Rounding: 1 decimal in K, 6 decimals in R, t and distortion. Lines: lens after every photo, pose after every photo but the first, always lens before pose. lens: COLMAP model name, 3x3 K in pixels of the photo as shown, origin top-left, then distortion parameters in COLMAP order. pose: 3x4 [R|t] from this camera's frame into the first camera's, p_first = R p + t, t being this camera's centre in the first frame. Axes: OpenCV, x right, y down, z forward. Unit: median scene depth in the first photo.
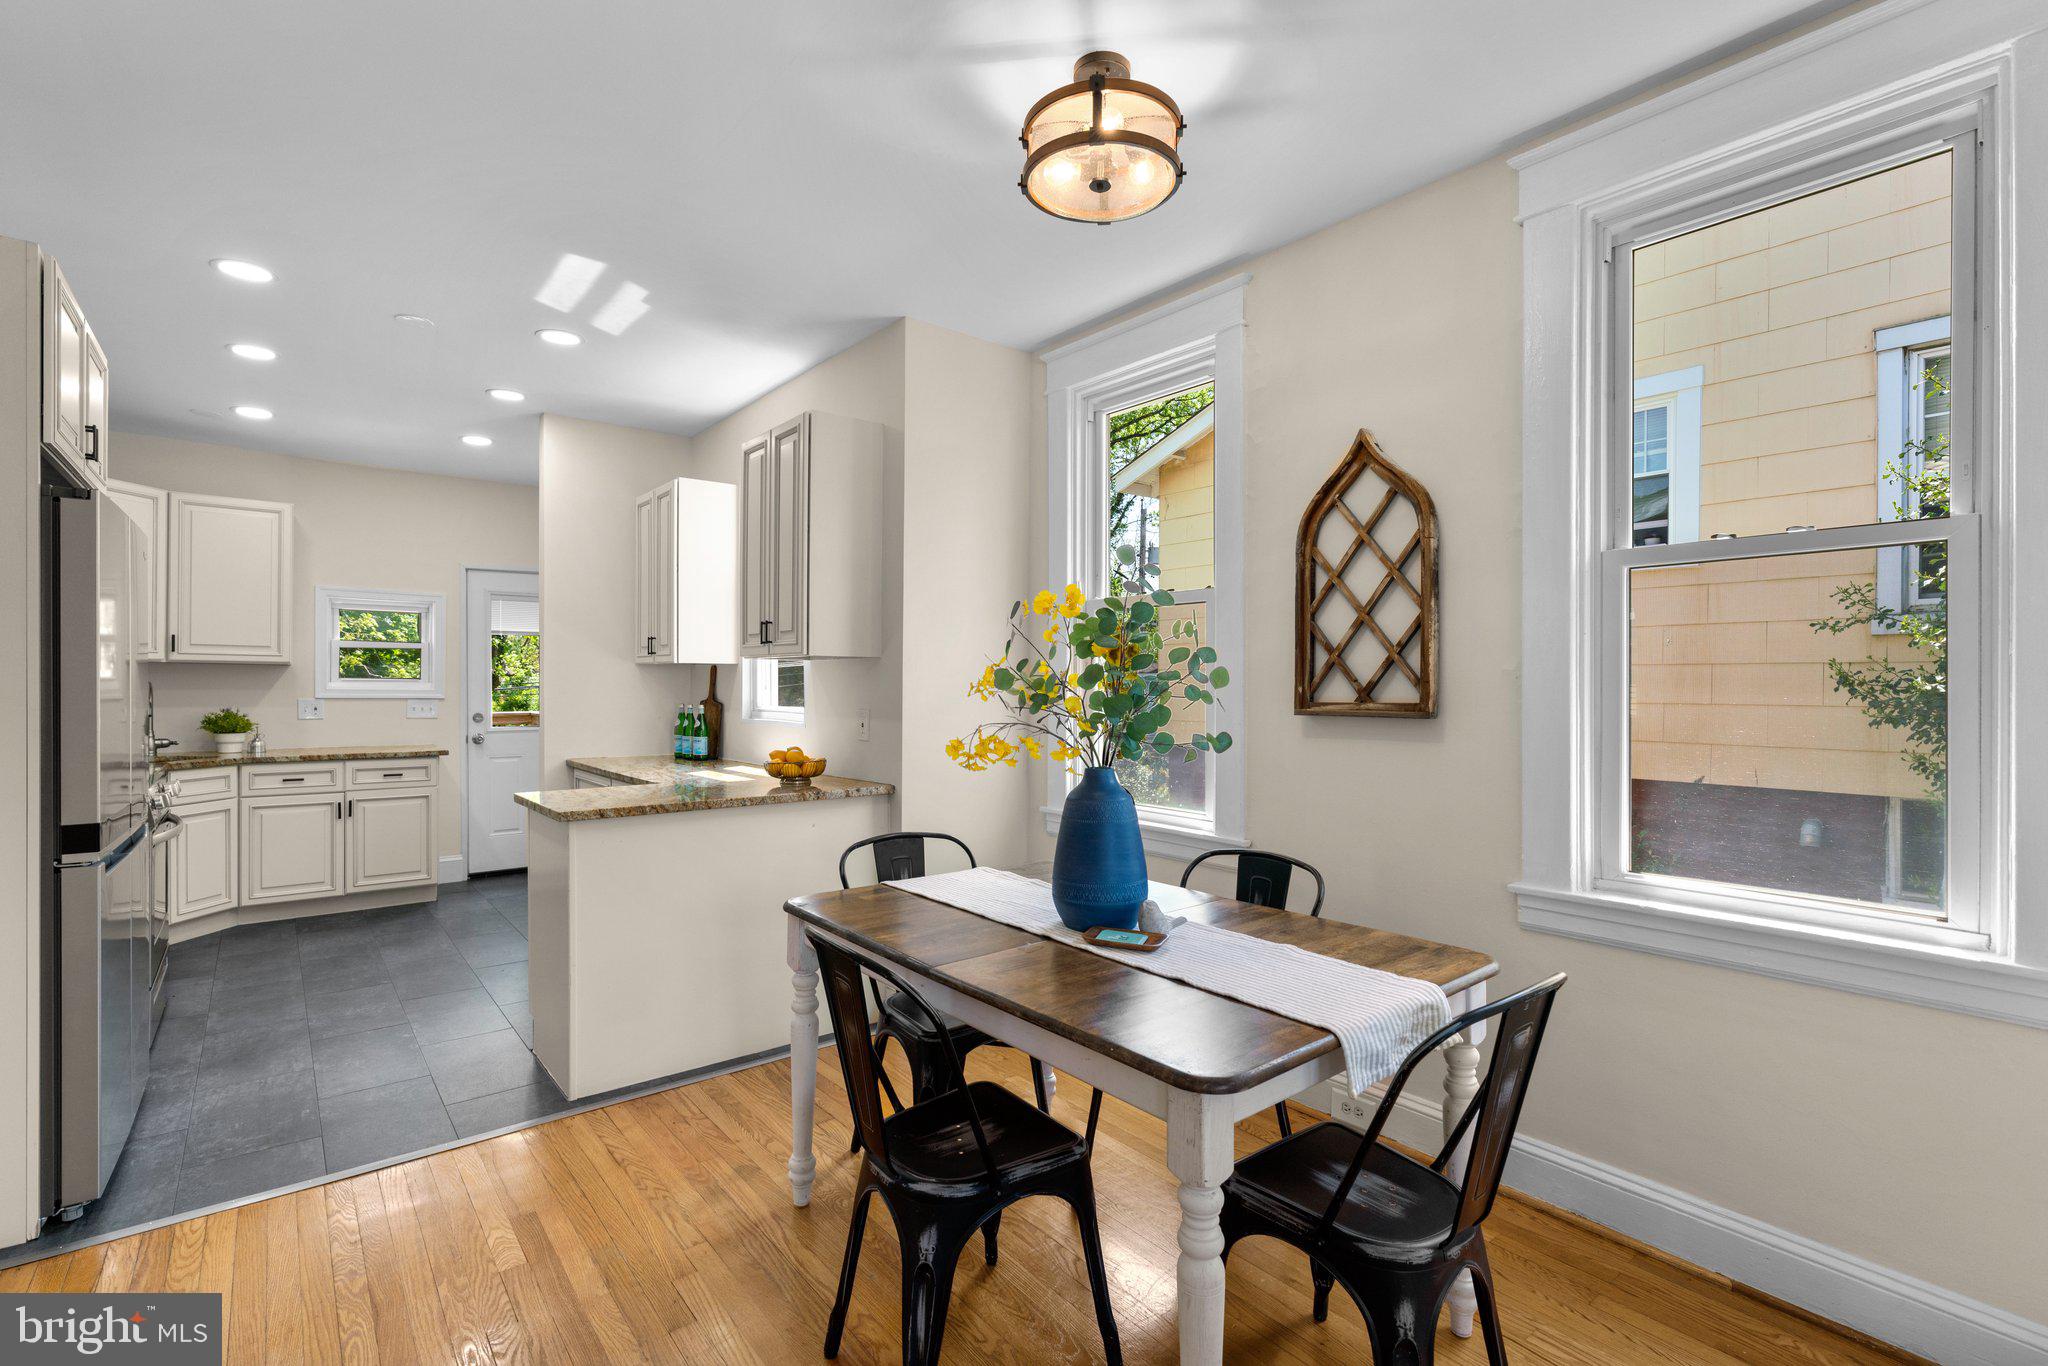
lens RADIAL K [[926.0, 0, 1024.8], [0, 926.0, 685.3], [0, 0, 1]] dist [-0.004810, 0.002872]
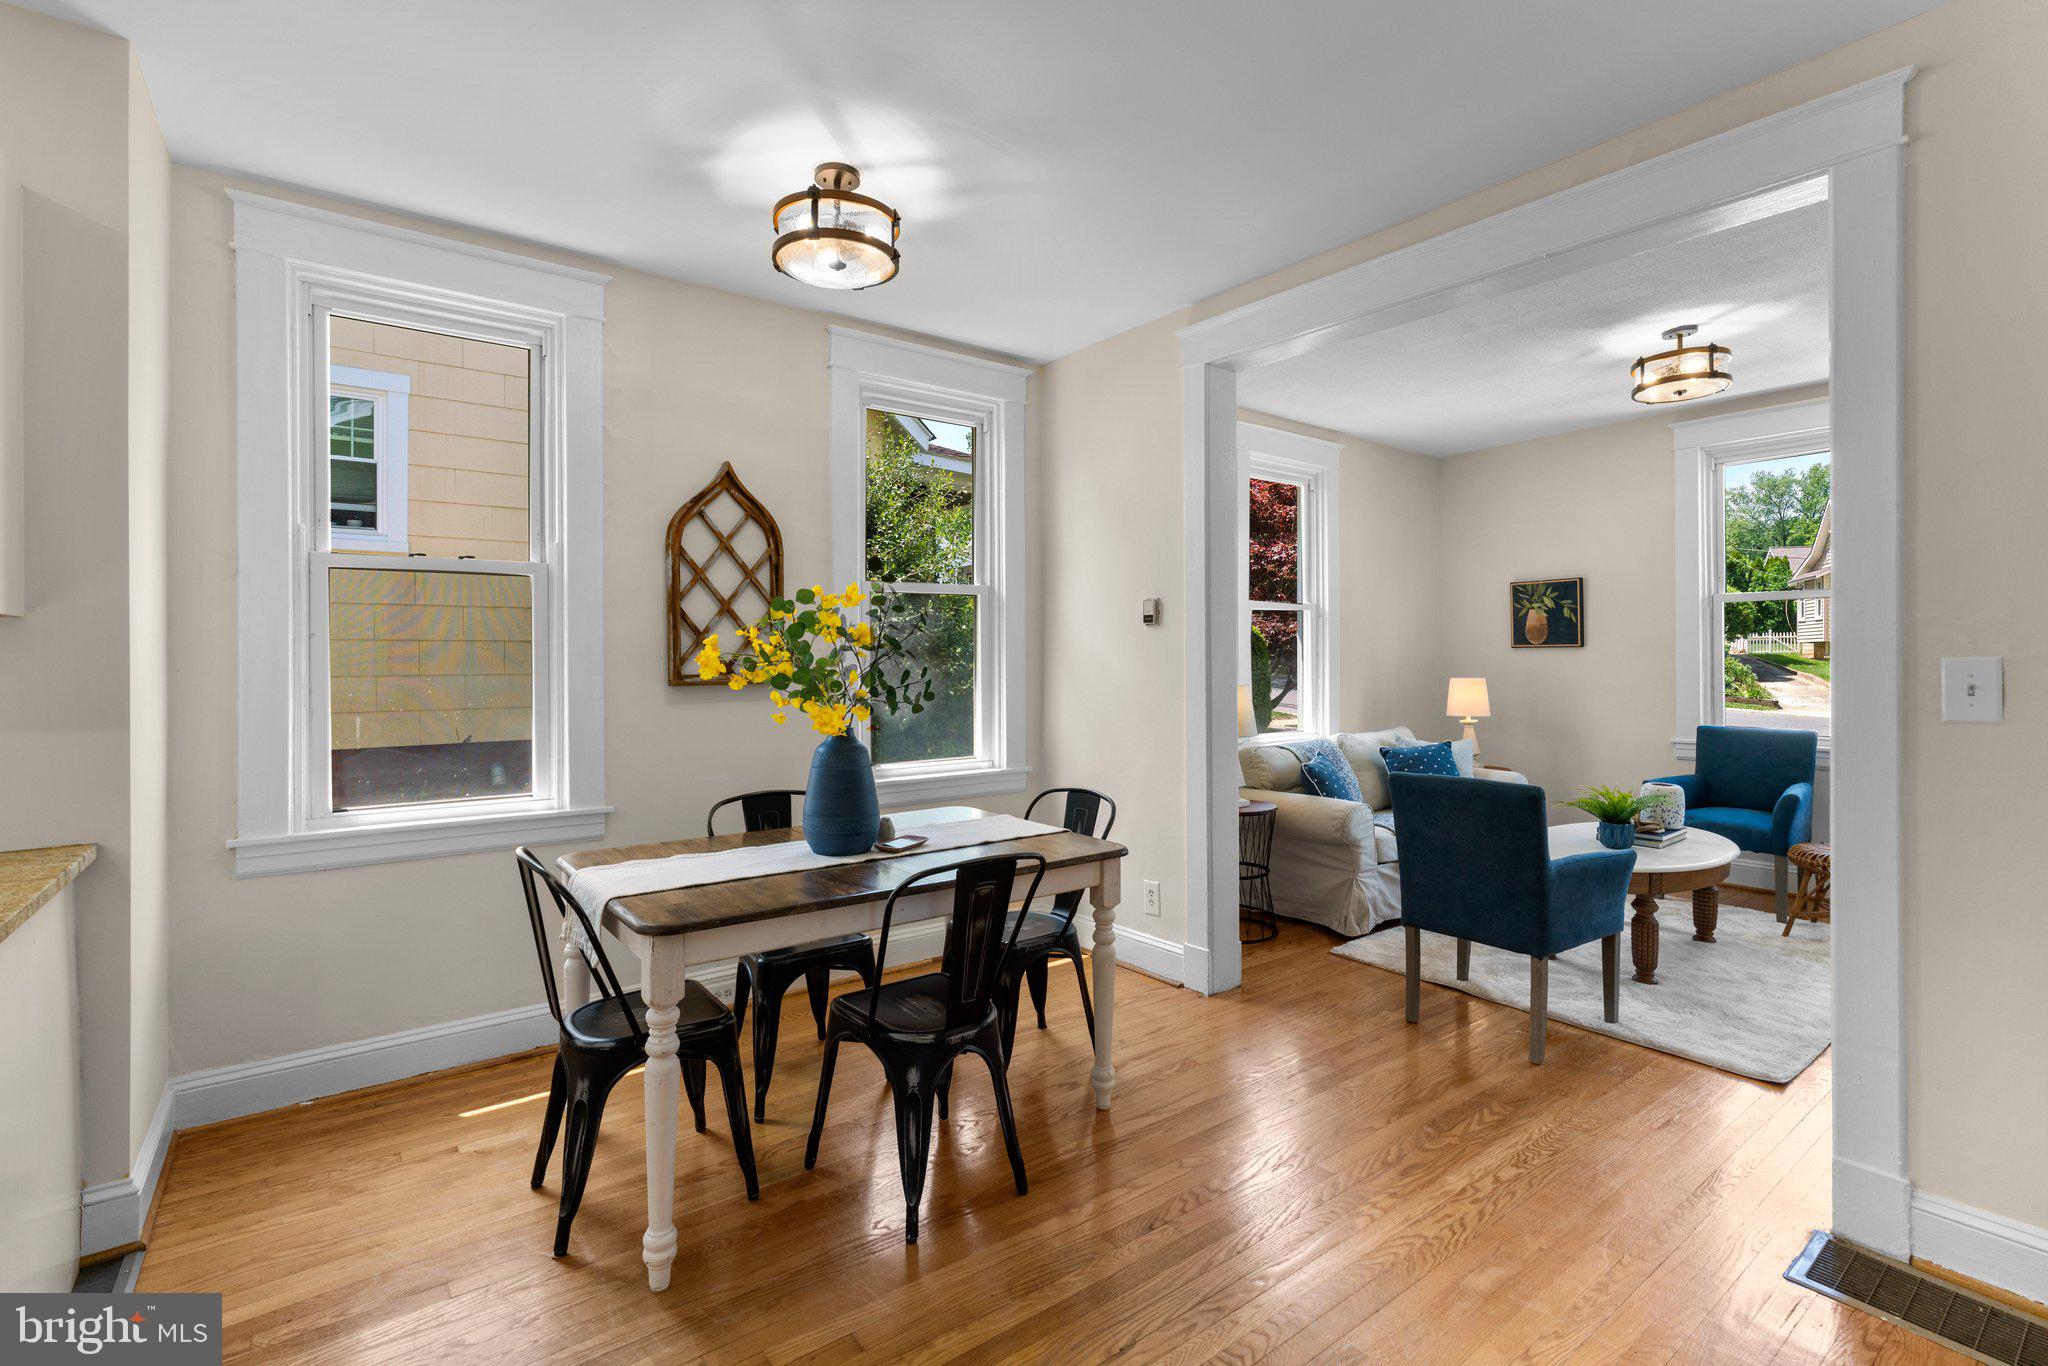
lens RADIAL K [[926.0, 0, 996.5], [0, 926.0, 657.5], [0, 0, 1]] dist [-0.004810, 0.002872]
pose [[0.048756, -0.006743, 0.998788, -0.486478], [0.006623, 0.999957, 0.006428, -0.005446], [-0.998789, 0.006301, 0.048799, 0.302850]]
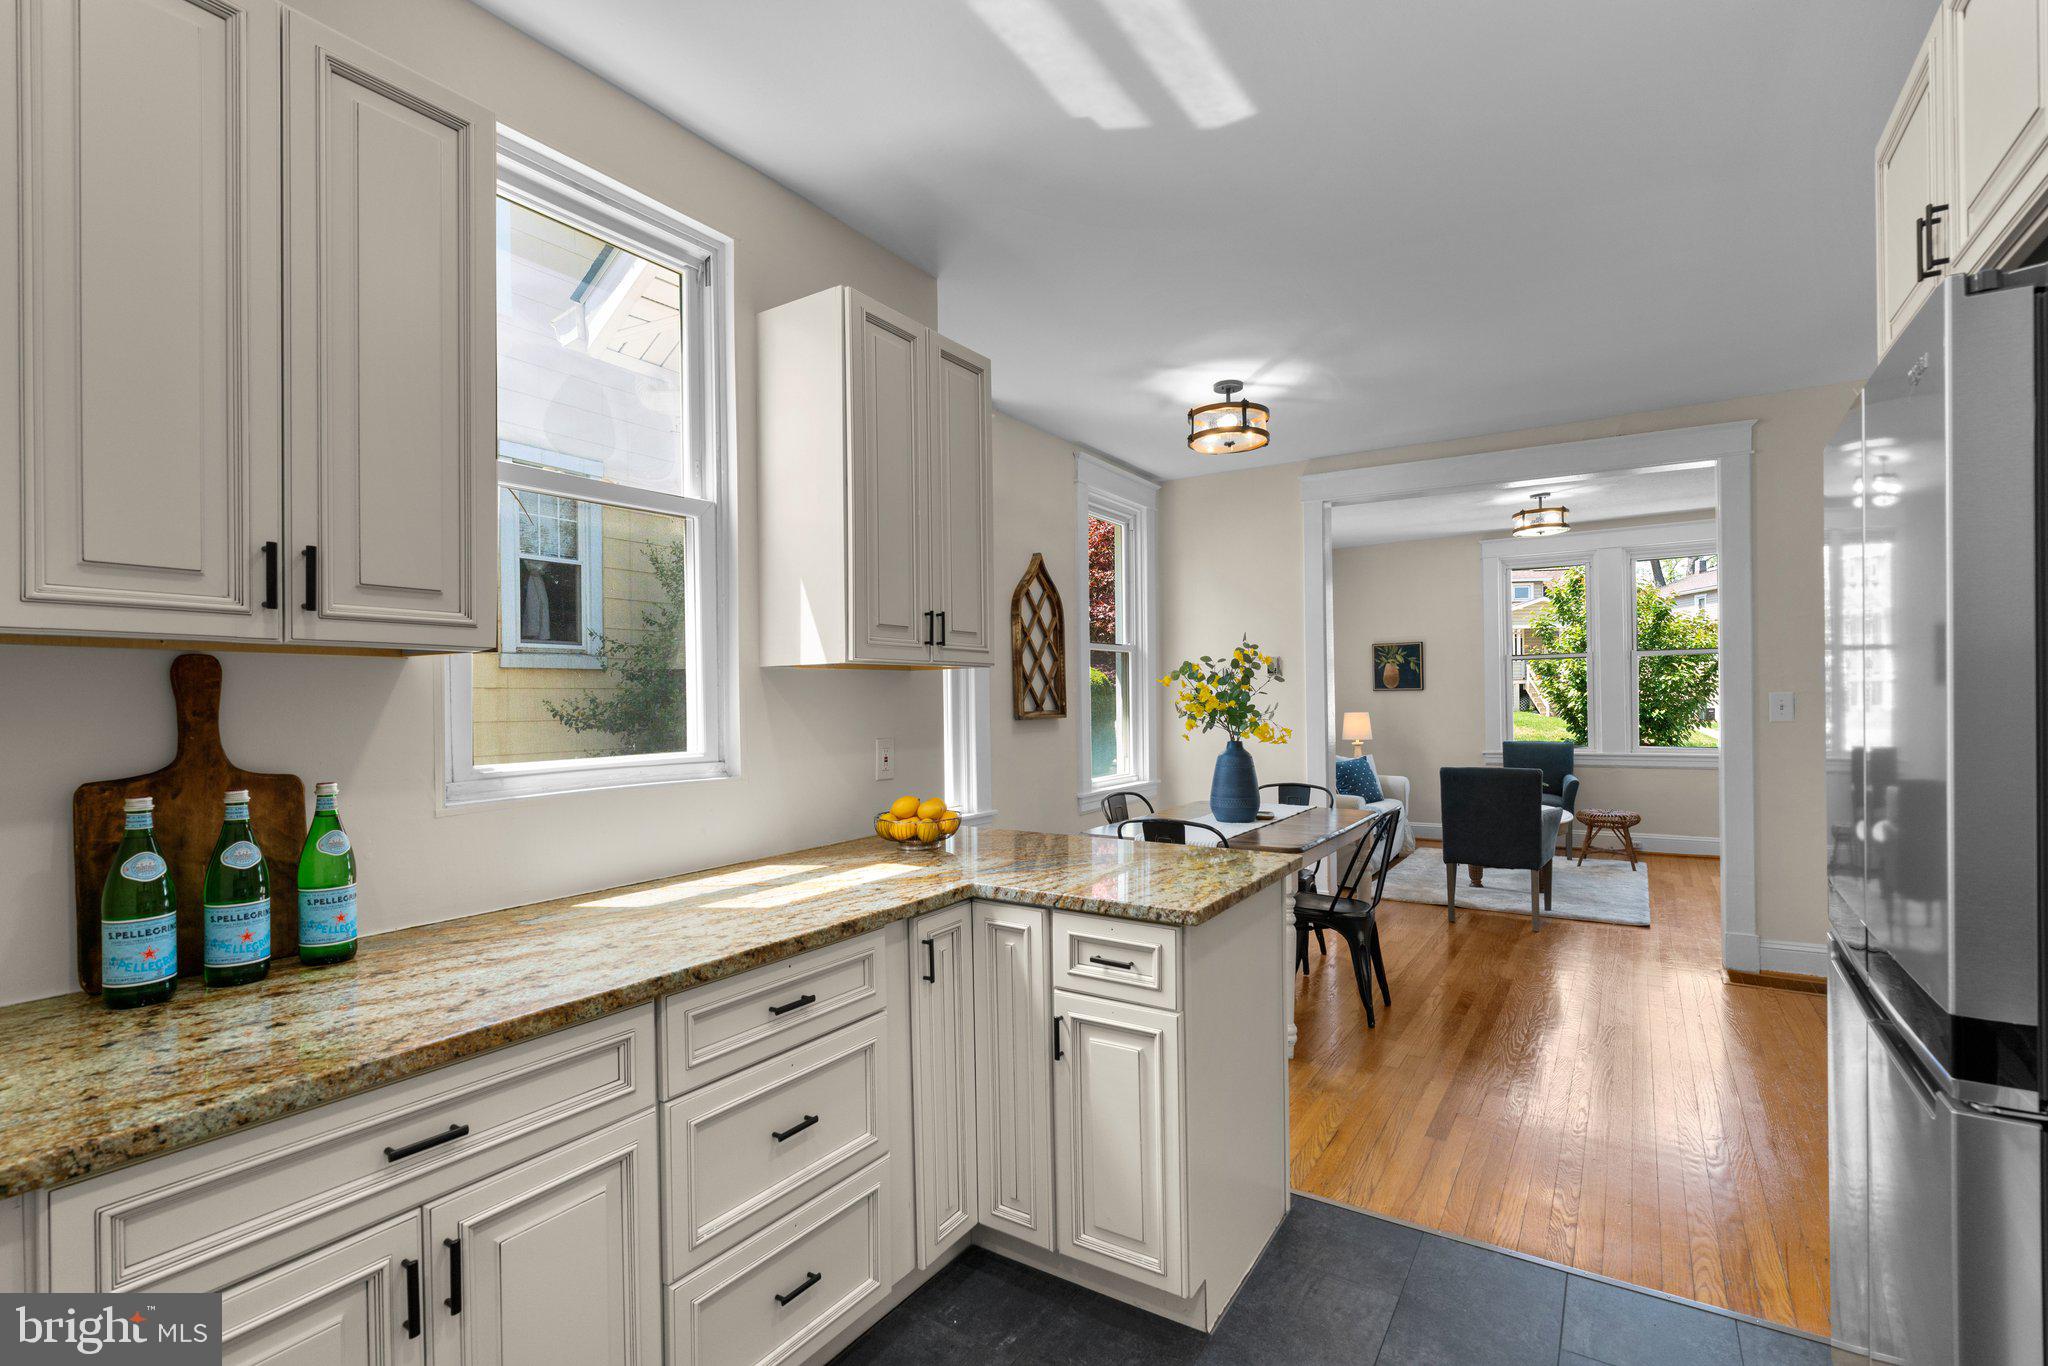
lens RADIAL K [[926.0, 0, 1015.3], [0, 926.0, 701.2], [0, 0, 1]] dist [-0.004810, 0.002872]
pose [[-0.290951, -0.002632, 0.956734, -0.687837], [0.012077, 0.999906, 0.006424, -0.005606], [-0.956662, 0.013423, -0.290892, 0.833260]]
